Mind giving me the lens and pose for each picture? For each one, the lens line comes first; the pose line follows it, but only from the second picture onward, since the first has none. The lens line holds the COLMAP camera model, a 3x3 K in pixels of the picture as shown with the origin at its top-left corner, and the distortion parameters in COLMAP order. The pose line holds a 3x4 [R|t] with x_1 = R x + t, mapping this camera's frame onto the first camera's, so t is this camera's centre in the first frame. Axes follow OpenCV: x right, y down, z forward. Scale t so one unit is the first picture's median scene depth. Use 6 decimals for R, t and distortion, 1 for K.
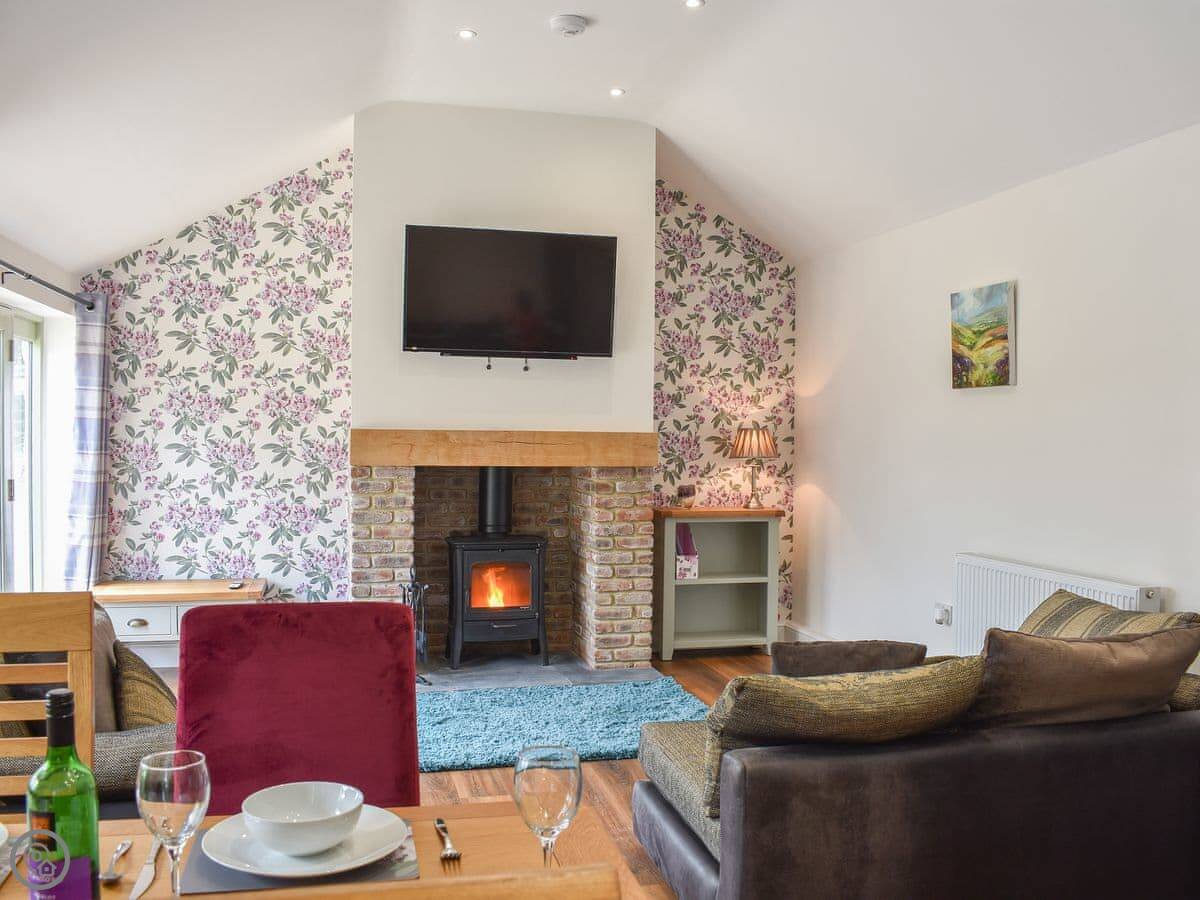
lens RADIAL K [[1069.9, 0, 609.6], [0, 1069.9, 450.2], [0, 0, 1]] dist [-0.102366, 0.029948]
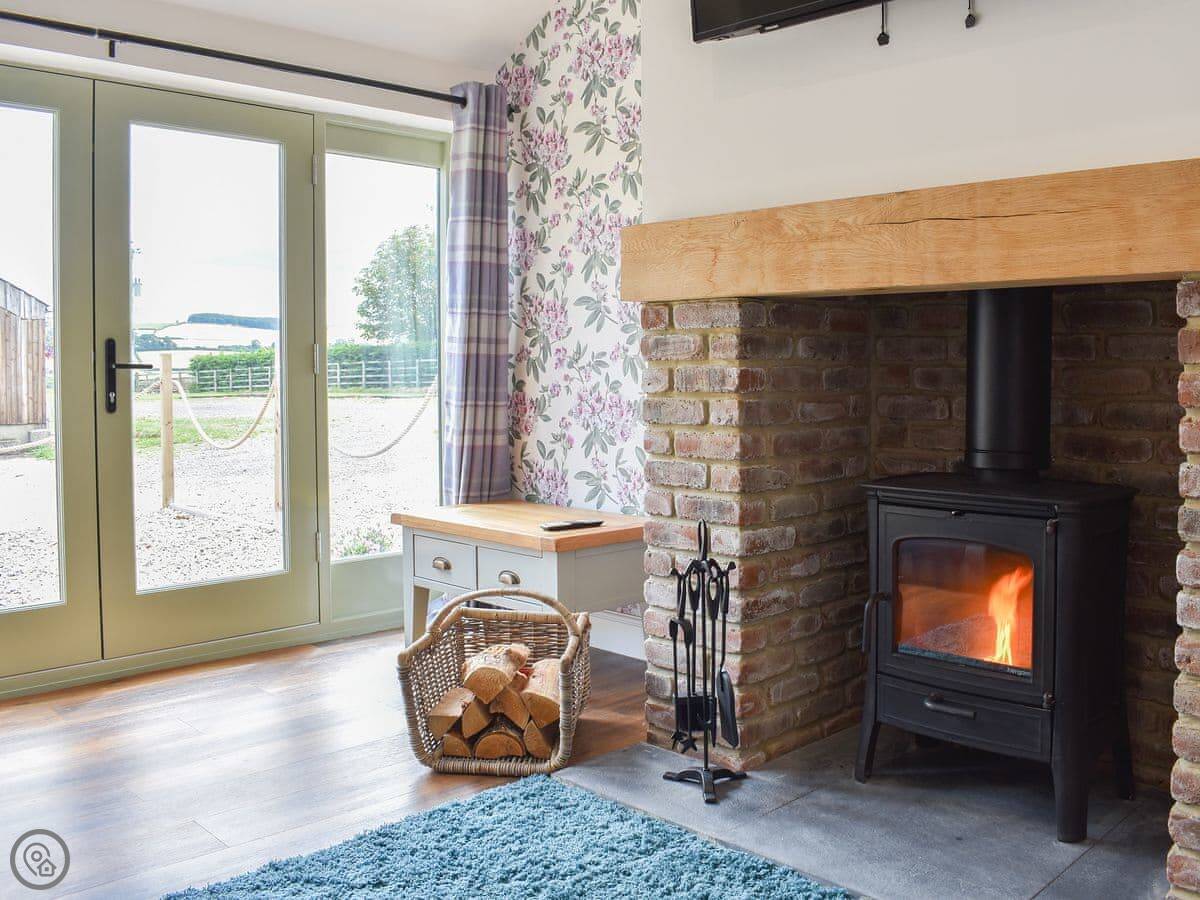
lens RADIAL K [[1069.9, 0, 666.3], [0, 1069.9, 397.7], [0, 0, 1]] dist [-0.102366, 0.029948]
pose [[0.518057, 0.011973, -0.855262, 0.174296], [-0.013443, 0.999892, 0.005856, 0.051653], [0.855240, 0.008463, 0.518162, 0.716355]]
